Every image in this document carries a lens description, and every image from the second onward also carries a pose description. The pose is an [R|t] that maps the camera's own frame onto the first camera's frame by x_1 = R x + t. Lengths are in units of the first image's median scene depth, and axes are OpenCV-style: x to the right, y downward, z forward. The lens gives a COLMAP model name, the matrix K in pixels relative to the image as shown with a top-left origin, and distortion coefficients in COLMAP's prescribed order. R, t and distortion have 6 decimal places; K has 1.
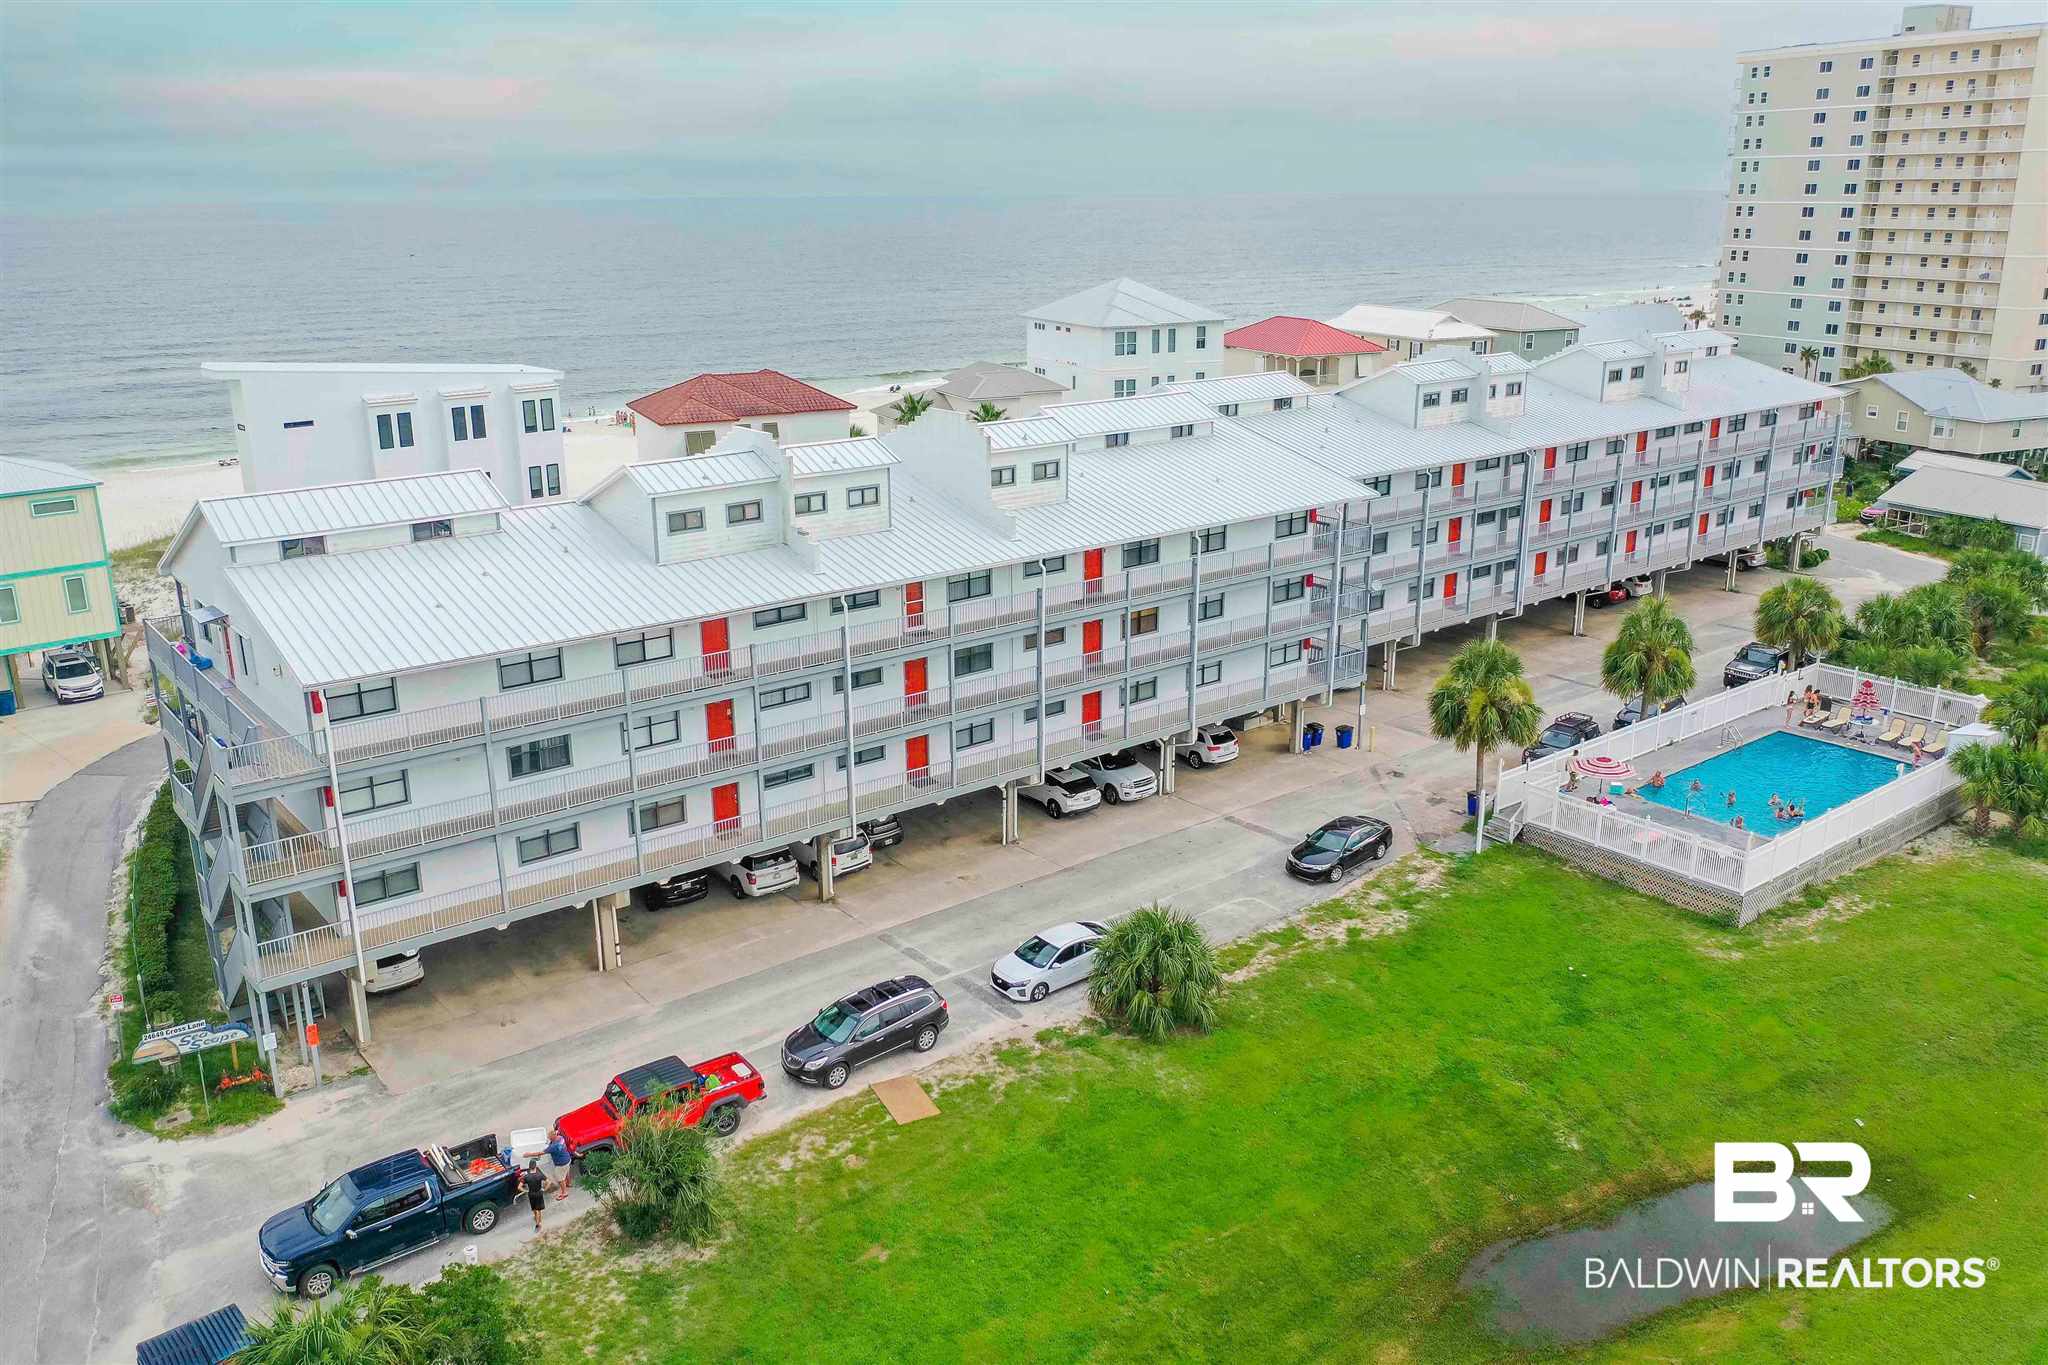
lens RADIAL K [[1599.2, 0, 1022.6], [0, 1599.2, 677.6], [0, 0, 1]] dist [-0.008090, -0.004831]
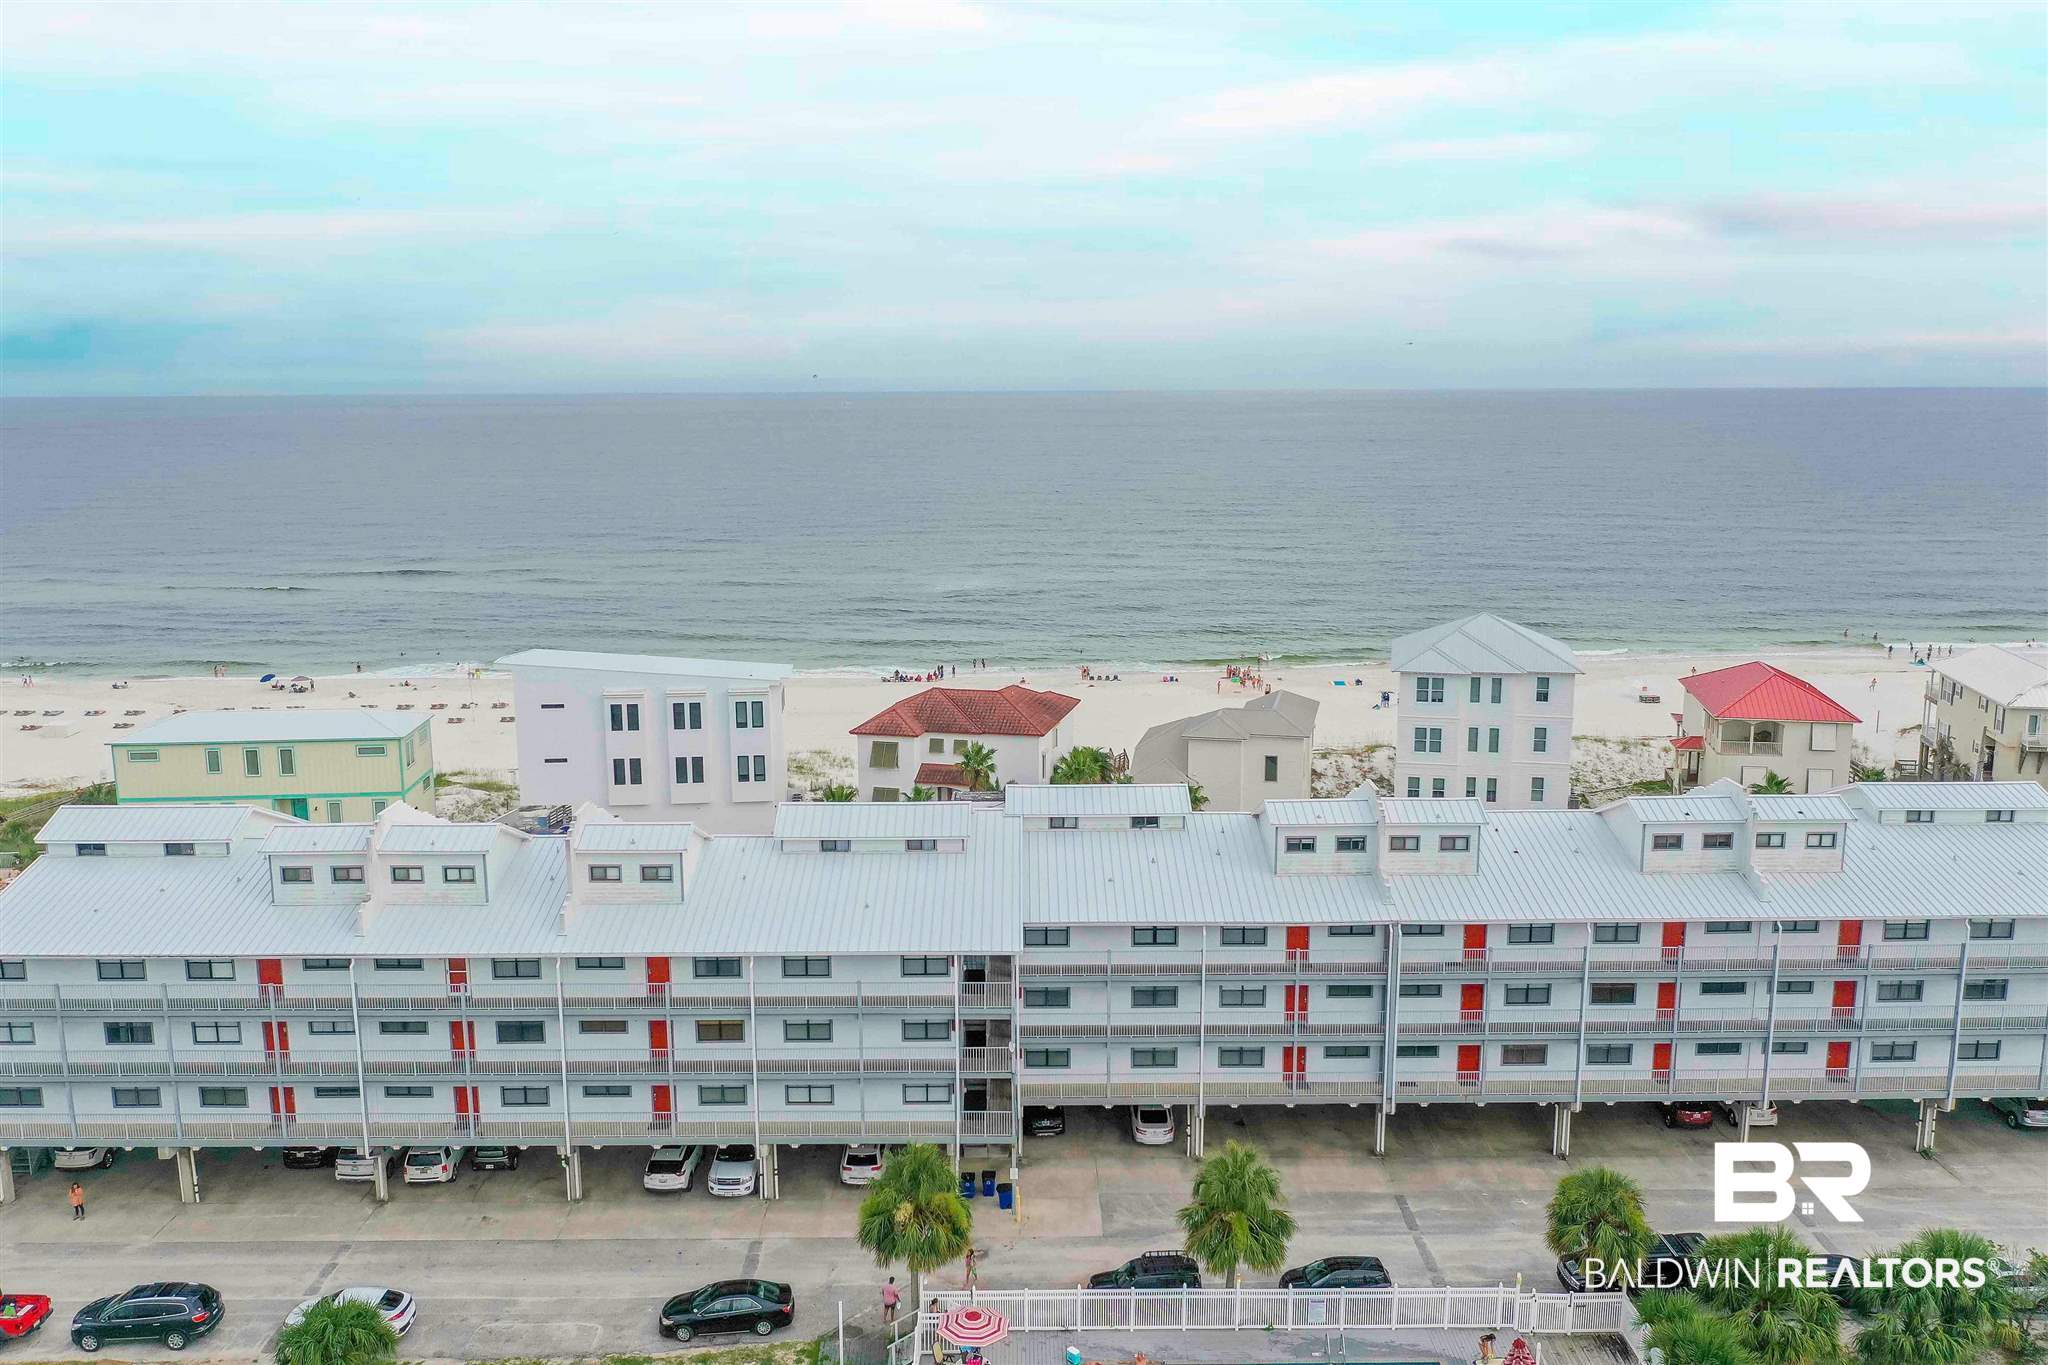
lens RADIAL K [[1599.2, 0, 1022.3], [0, 1599.2, 682.8], [0, 0, 1]] dist [-0.008090, -0.004831]
pose [[0.787933, 0.115727, -0.604789, 0.898013], [-0.180479, 0.982448, -0.047140, -0.262223], [0.588718, 0.146295, 0.794990, 0.264196]]
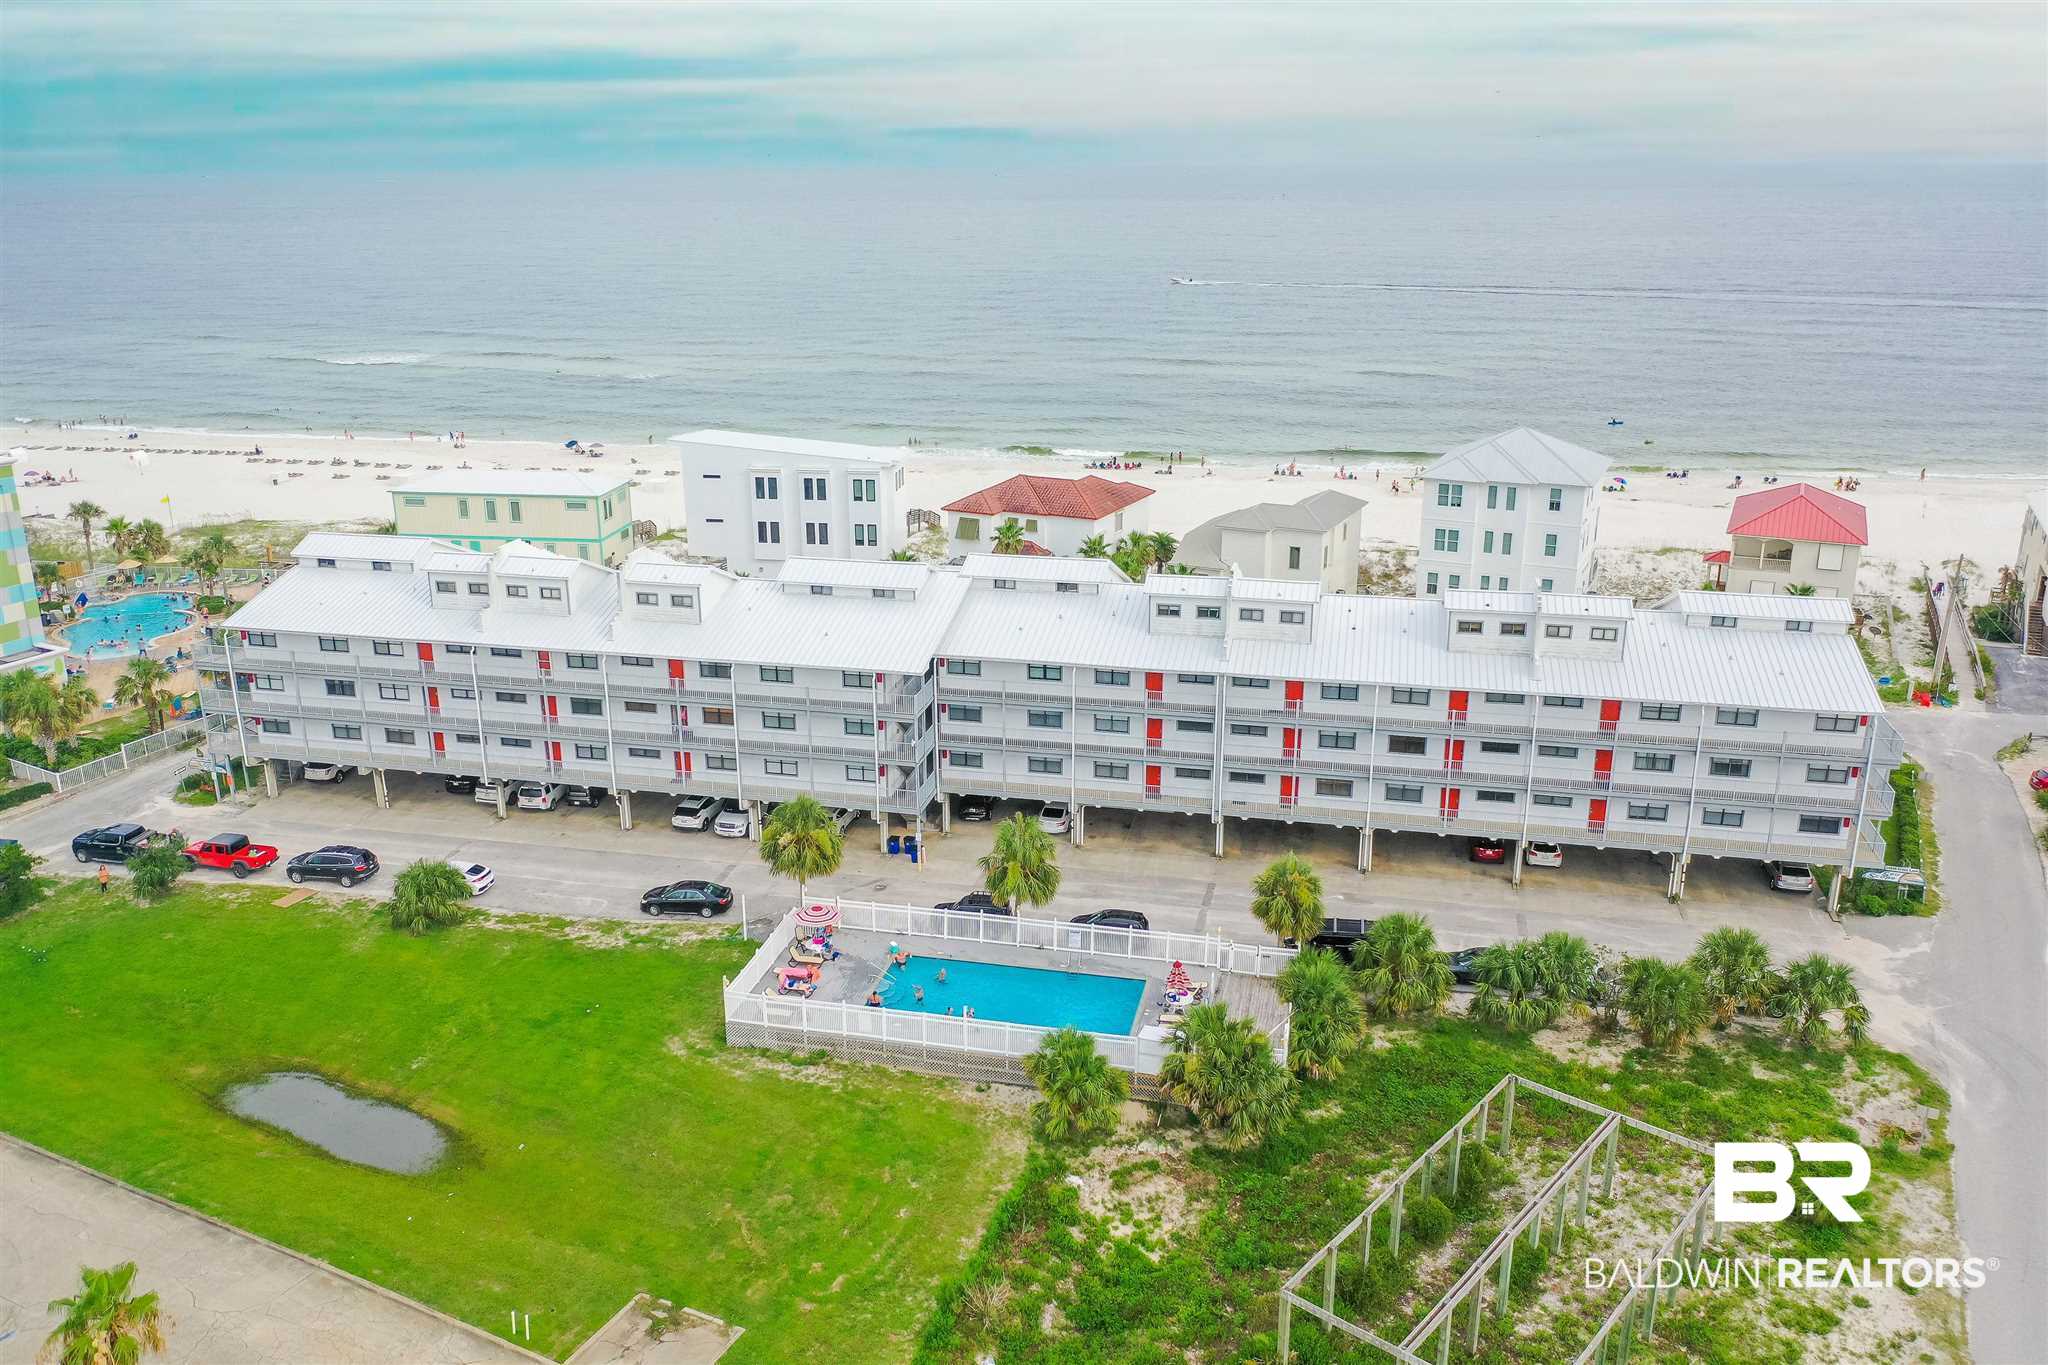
lens RADIAL K [[1599.2, 0, 1024.4], [0, 1599.2, 683.3], [0, 0, 1]] dist [-0.008090, -0.004831]
pose [[0.627561, 0.245884, -0.738721, 1.404450], [-0.226753, 0.965411, 0.128706, -0.334897], [0.744816, 0.086736, 0.661609, 0.259438]]
